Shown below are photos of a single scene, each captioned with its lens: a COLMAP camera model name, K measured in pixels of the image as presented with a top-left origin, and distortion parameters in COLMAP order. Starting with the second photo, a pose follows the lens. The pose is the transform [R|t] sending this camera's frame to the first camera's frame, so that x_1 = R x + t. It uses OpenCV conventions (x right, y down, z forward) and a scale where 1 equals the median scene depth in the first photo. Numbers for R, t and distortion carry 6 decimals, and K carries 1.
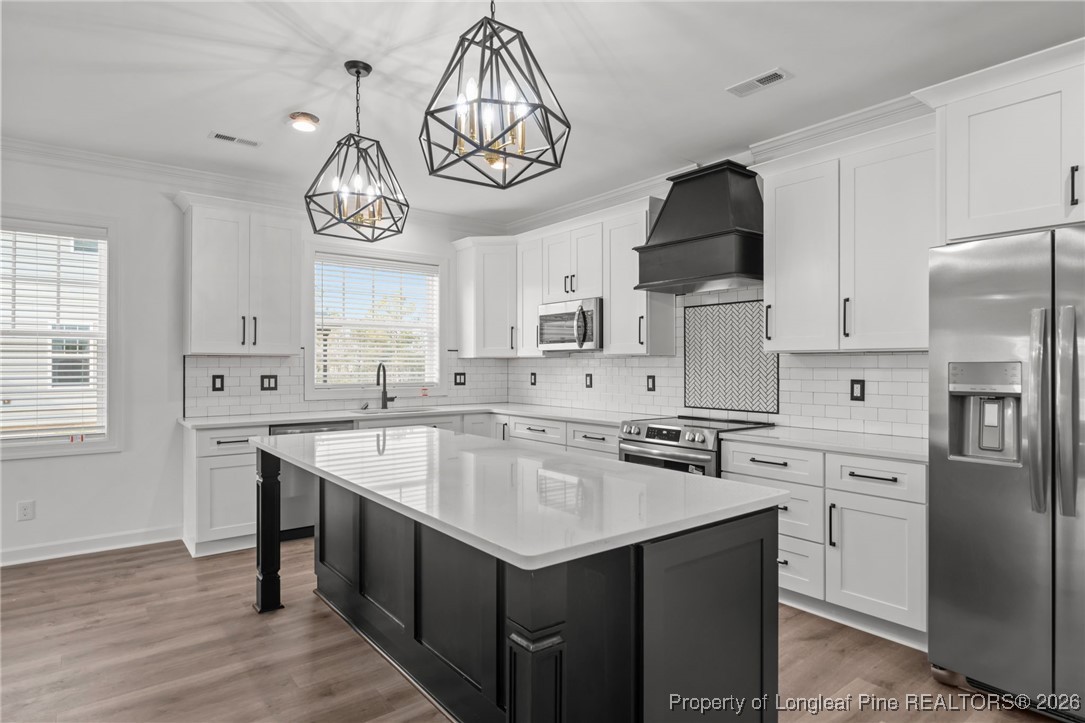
lens RADIAL K [[593.7, 0, 539.2], [0, 593.7, 363.6], [0, 0, 1]] dist [-0.003448, -0.000708]
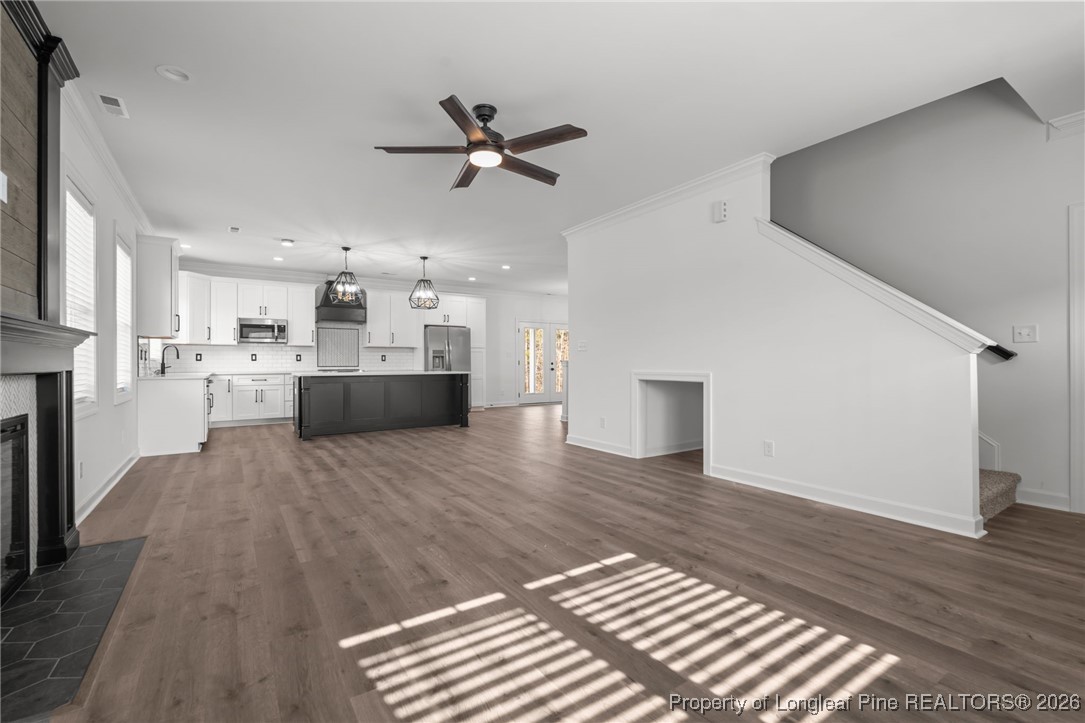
lens RADIAL K [[475.9, 0, 536.2], [0, 475.9, 357.4], [0, 0, 1]] dist [-0.008480, 0.000668]
pose [[0.088550, 0.007931, 0.996040, -1.764848], [-0.002069, 0.999968, -0.007779, 0.048004], [-0.996070, -0.001372, 0.088563, -0.126579]]
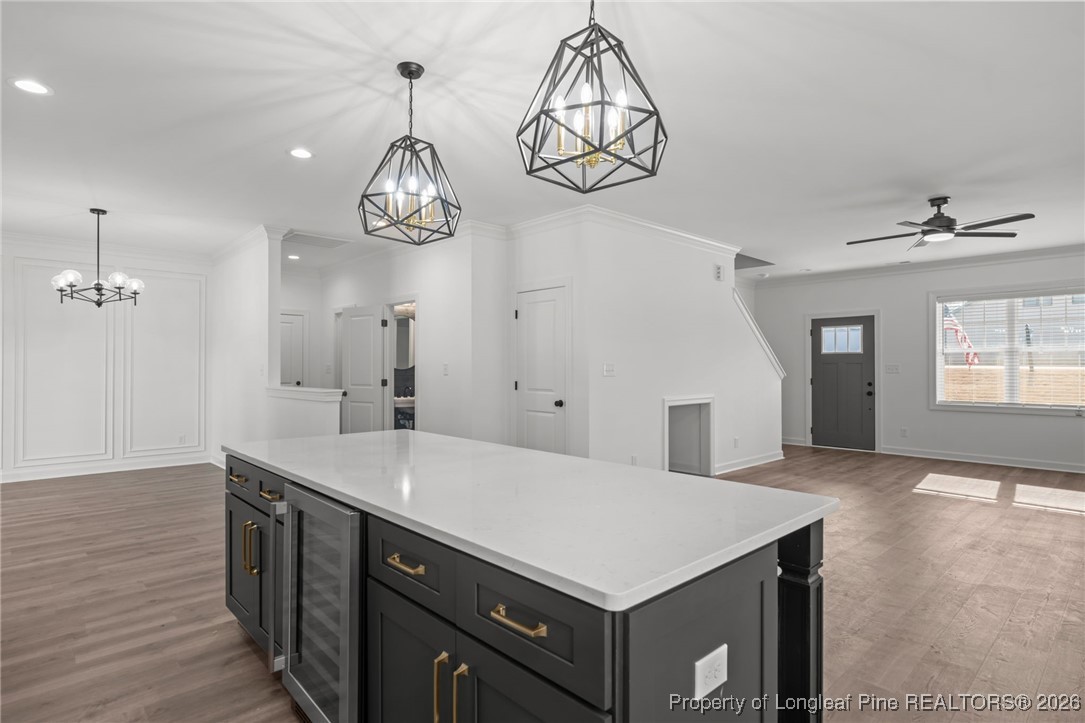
lens RADIAL K [[572.8, 0, 535.8], [0, 572.8, 363.3], [0, 0, 1]] dist [-0.006772, -0.000239]
pose [[-0.996604, -0.004241, -0.082232, -0.124290], [-0.003427, 0.999944, -0.010030, 0.002427], [0.082270, -0.009715, -0.996563, 1.106119]]
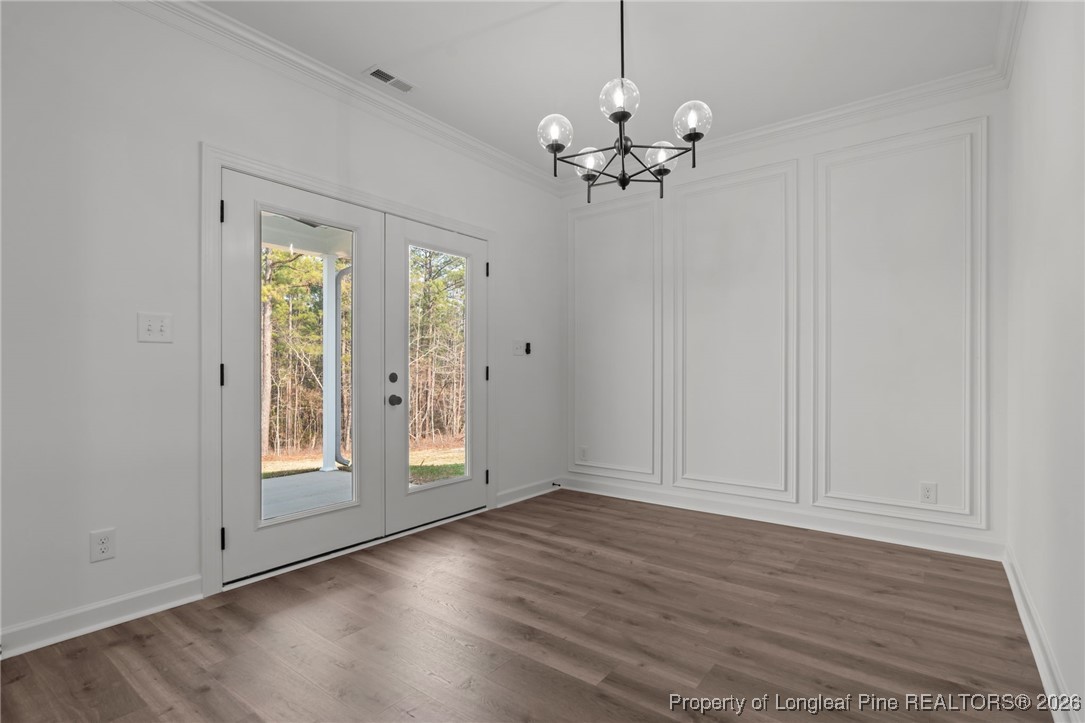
lens RADIAL K [[516.3, 0, 543.4], [0, 516.3, 371.0], [0, 0, 1]] dist [-0.003165, 0.000065]
pose [[-0.259687, -0.002960, 0.965688, 0.244278], [-0.005080, 0.999986, 0.001699, 0.050735], [-0.965679, -0.004465, -0.259699, 0.010207]]
